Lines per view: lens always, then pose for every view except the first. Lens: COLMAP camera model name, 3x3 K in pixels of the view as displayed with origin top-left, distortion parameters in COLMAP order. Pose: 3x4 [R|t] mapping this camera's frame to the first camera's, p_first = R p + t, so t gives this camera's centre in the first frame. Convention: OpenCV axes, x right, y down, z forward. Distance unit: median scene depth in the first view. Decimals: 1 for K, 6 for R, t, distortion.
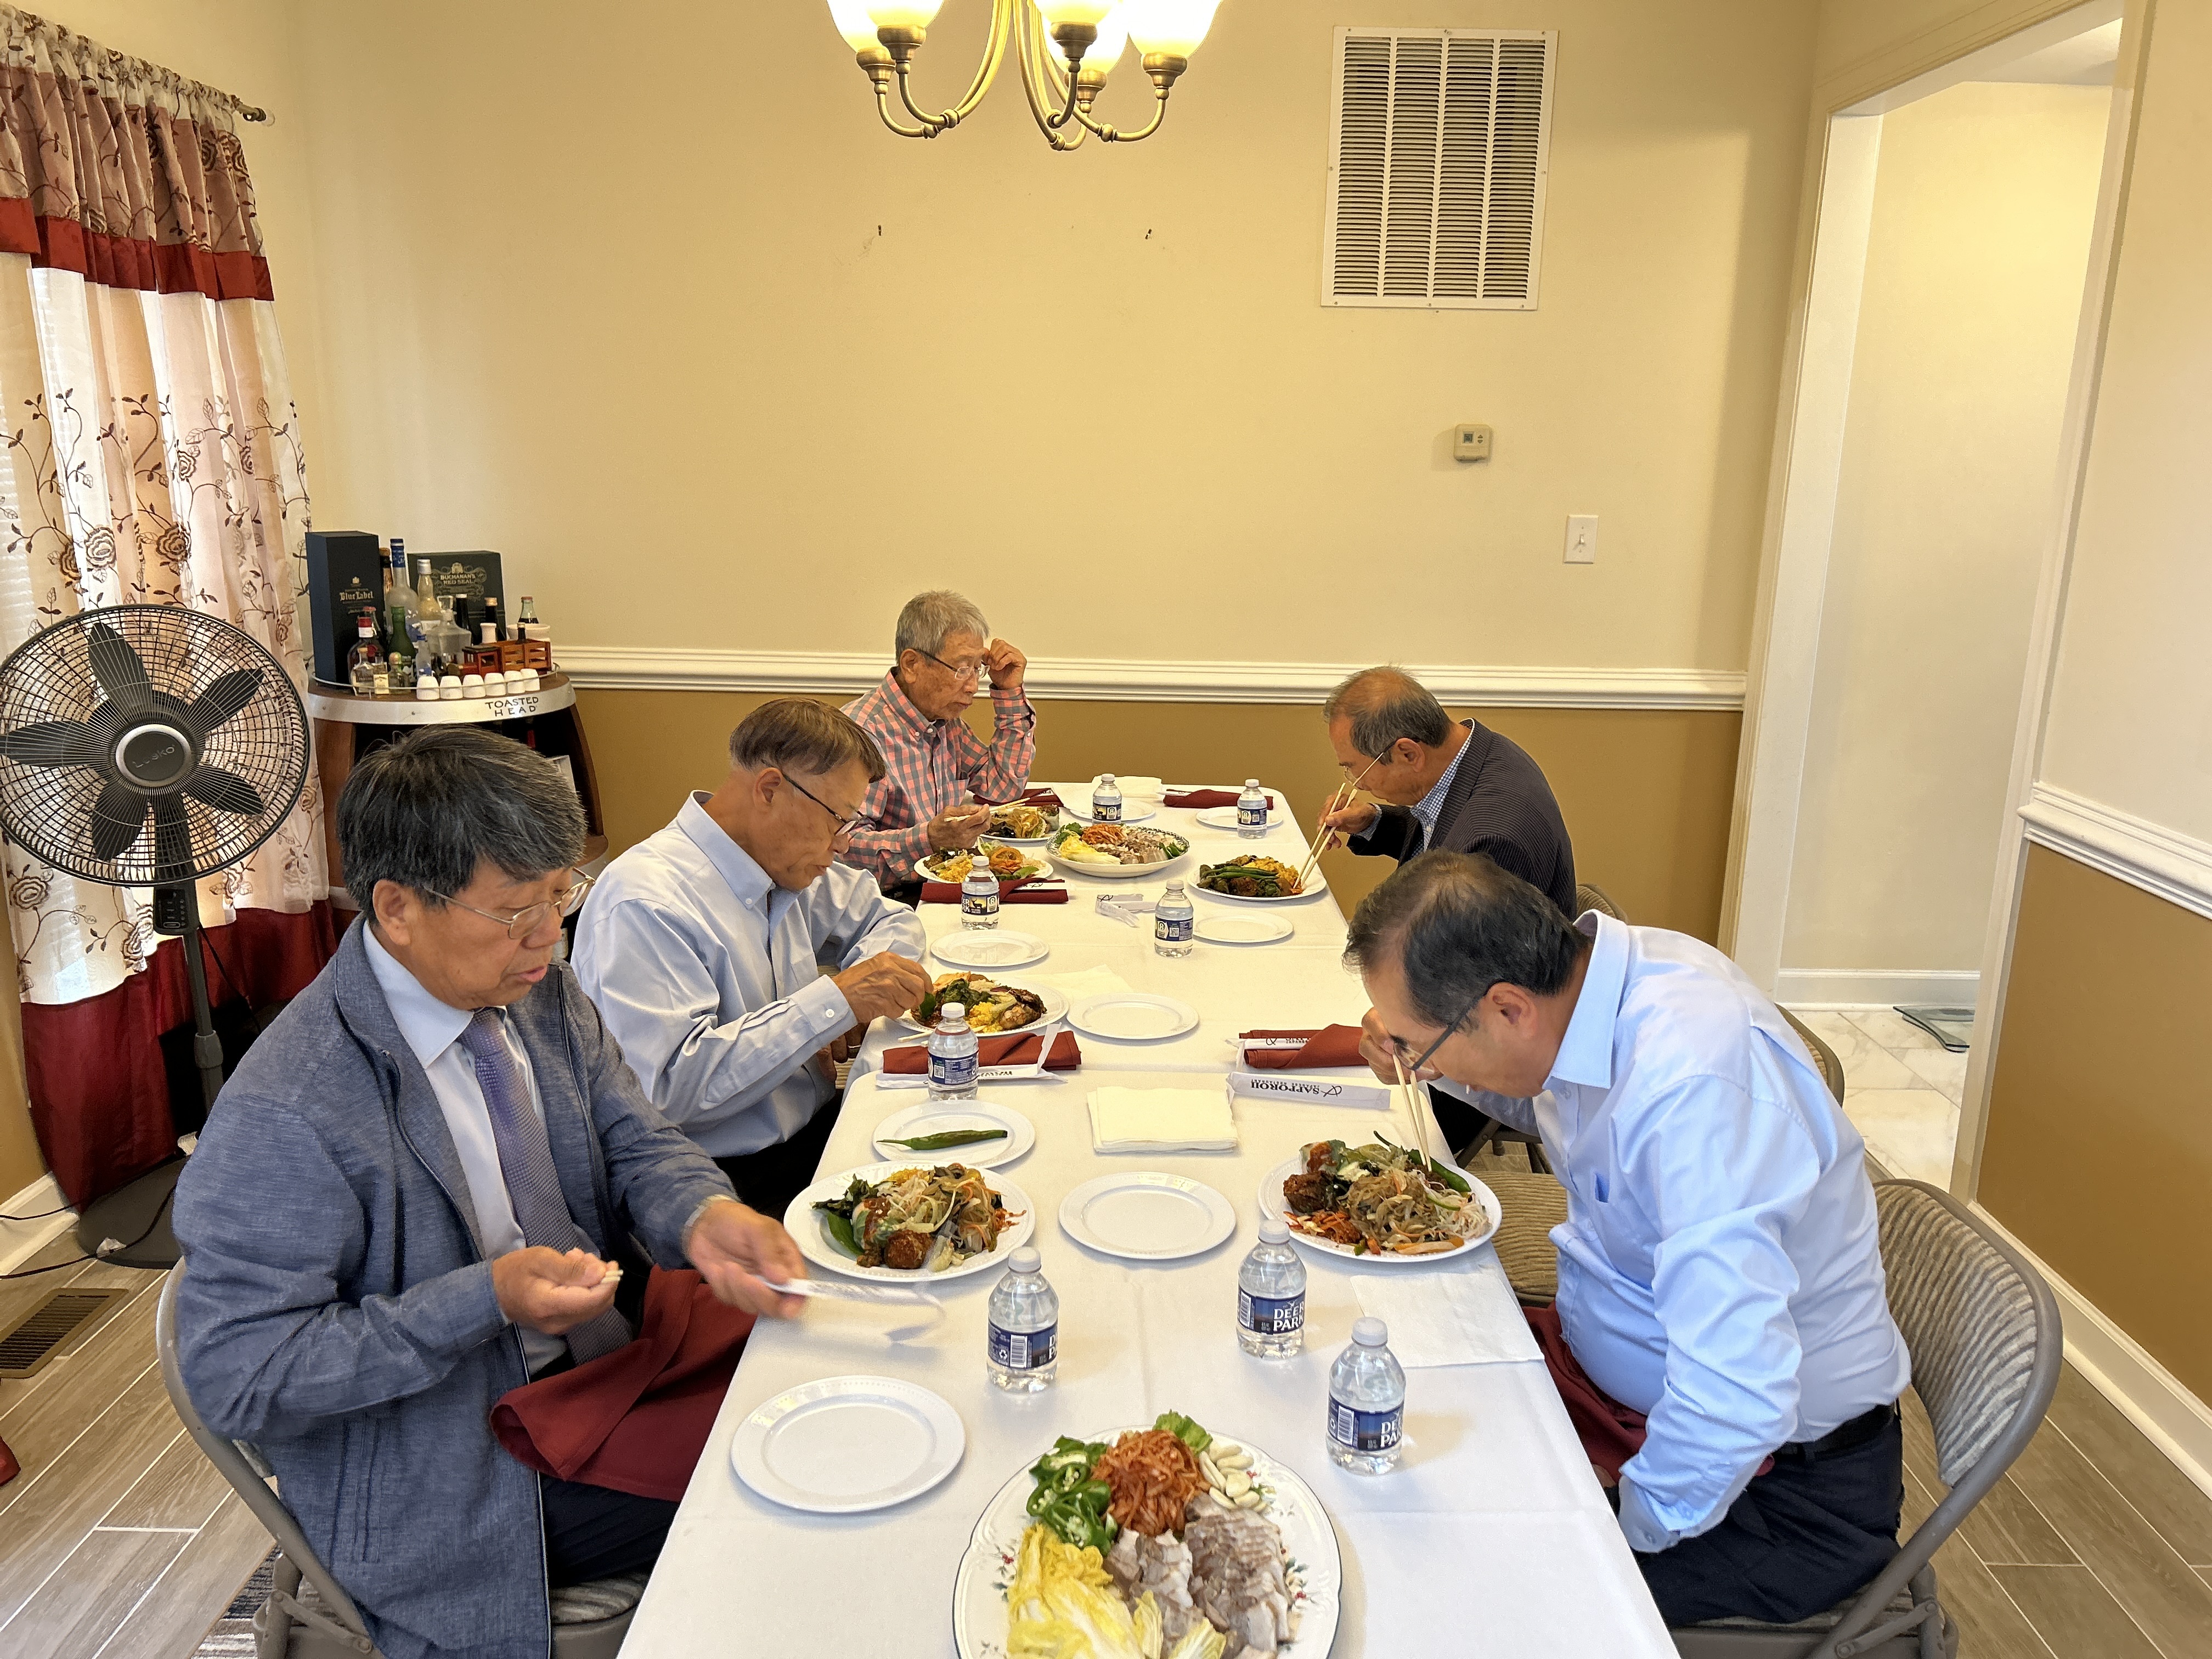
lens RADIAL K [[1644.9, 0, 1126.1], [0, 1644.9, 849.9], [0, 0, 1]] dist [0.061975, -0.066567]
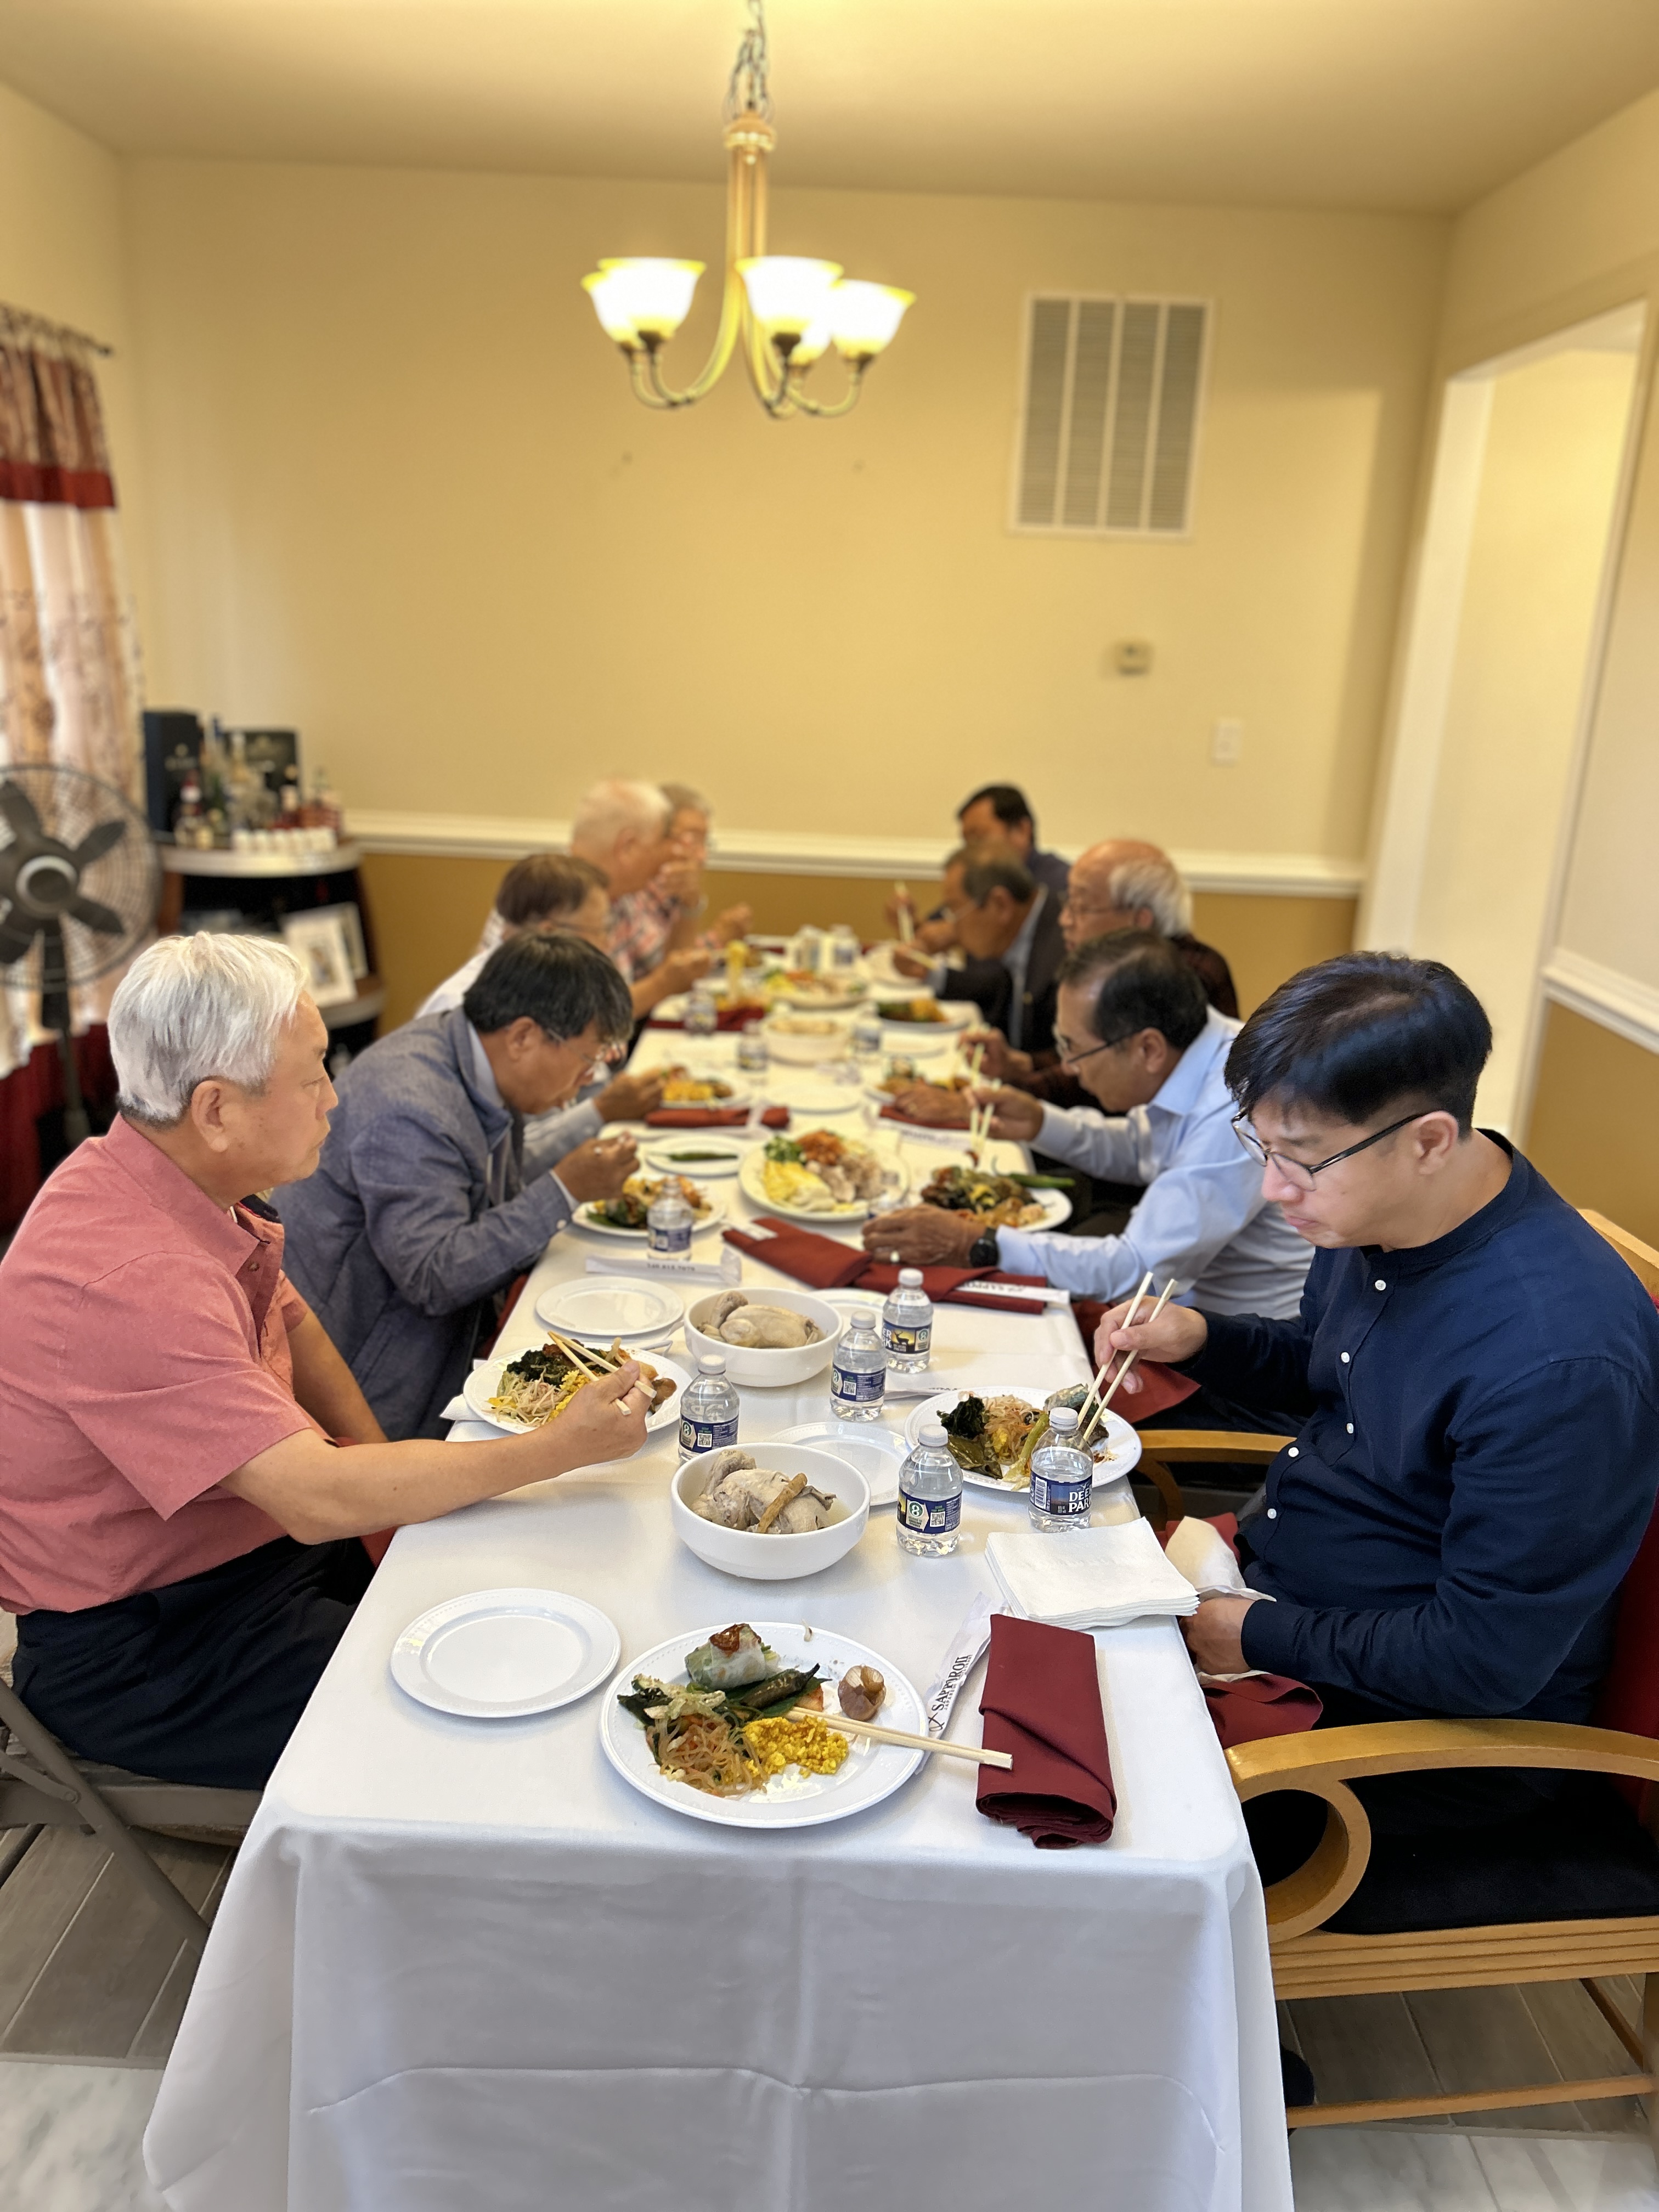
lens RADIAL K [[1637.4, 0, 833.4], [0, 1637.4, 1115.4], [0, 0, 1]] dist [0.071708, -0.077747]
pose [[0.999588, 0.027266, -0.008980, 0.019964], [-0.026864, 0.998746, 0.042254, 0.036158], [0.010120, -0.041995, 0.999067, -0.188569]]
